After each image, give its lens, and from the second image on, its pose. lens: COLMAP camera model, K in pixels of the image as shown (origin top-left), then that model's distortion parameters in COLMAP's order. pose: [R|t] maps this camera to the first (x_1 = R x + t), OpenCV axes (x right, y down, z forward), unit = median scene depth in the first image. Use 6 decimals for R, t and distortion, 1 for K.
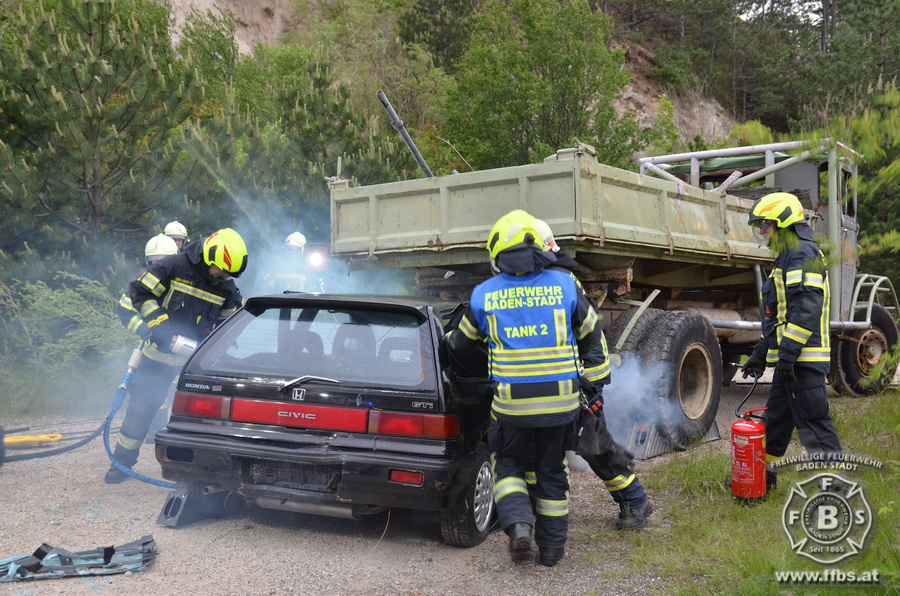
lens RADIAL K [[1051.2, 0, 447.6], [0, 1051.2, 294.0], [0, 0, 1]] dist [0.020615, 0.000000]
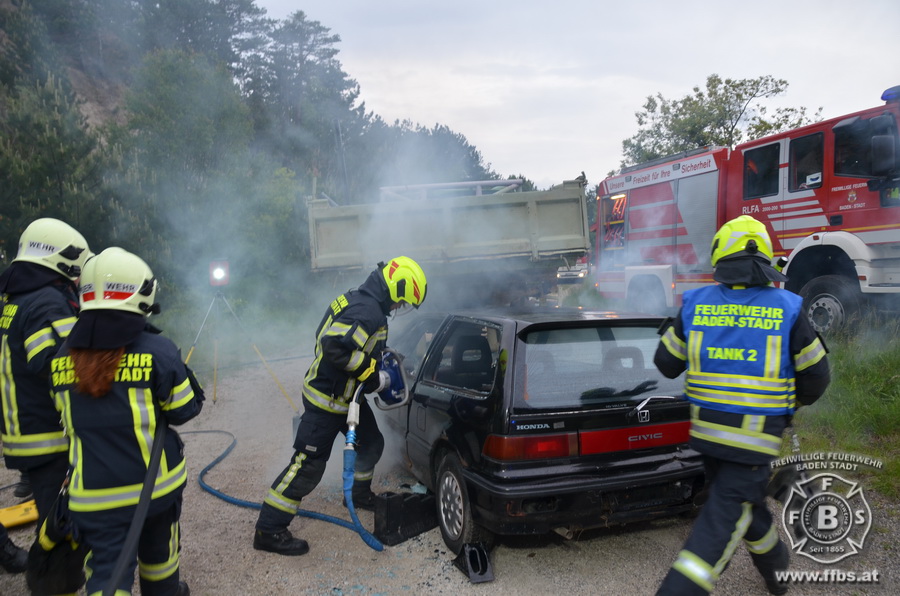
lens RADIAL K [[664.3, 0, 457.7], [0, 664.3, 306.2], [0, 0, 1]] dist [-0.104467, 0.065409]
pose [[0.784821, -0.074124, 0.615274, -0.447885], [0.045323, 0.997028, 0.062302, -0.039035], [-0.618063, -0.021010, 0.785848, 0.417919]]
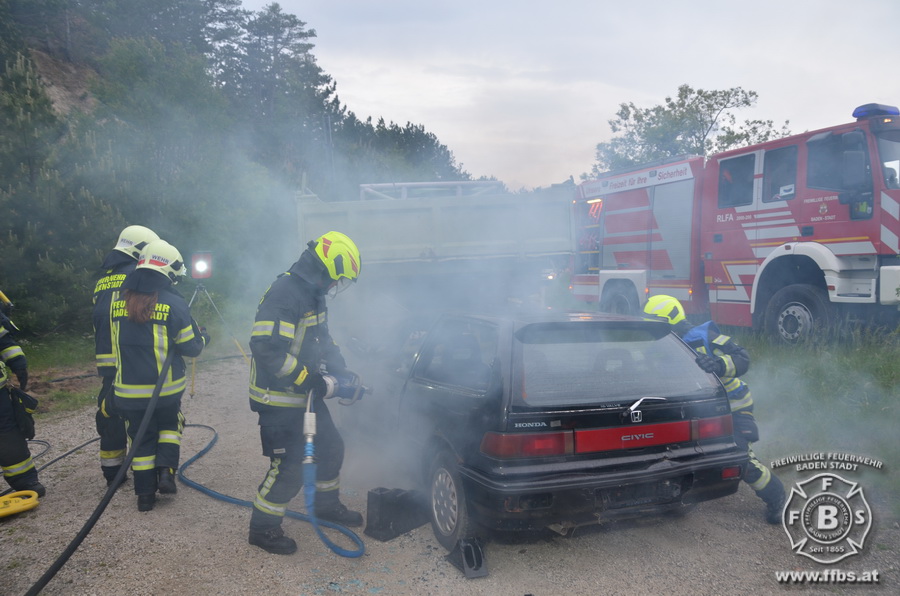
lens RADIAL K [[664.3, 0, 459.8], [0, 664.3, 305.2], [0, 0, 1]] dist [-0.104467, 0.065409]
pose [[0.752616, -0.054202, 0.656225, -0.468074], [0.017100, 0.997879, 0.062809, -0.039246], [-0.658237, -0.036050, 0.751947, 0.427627]]
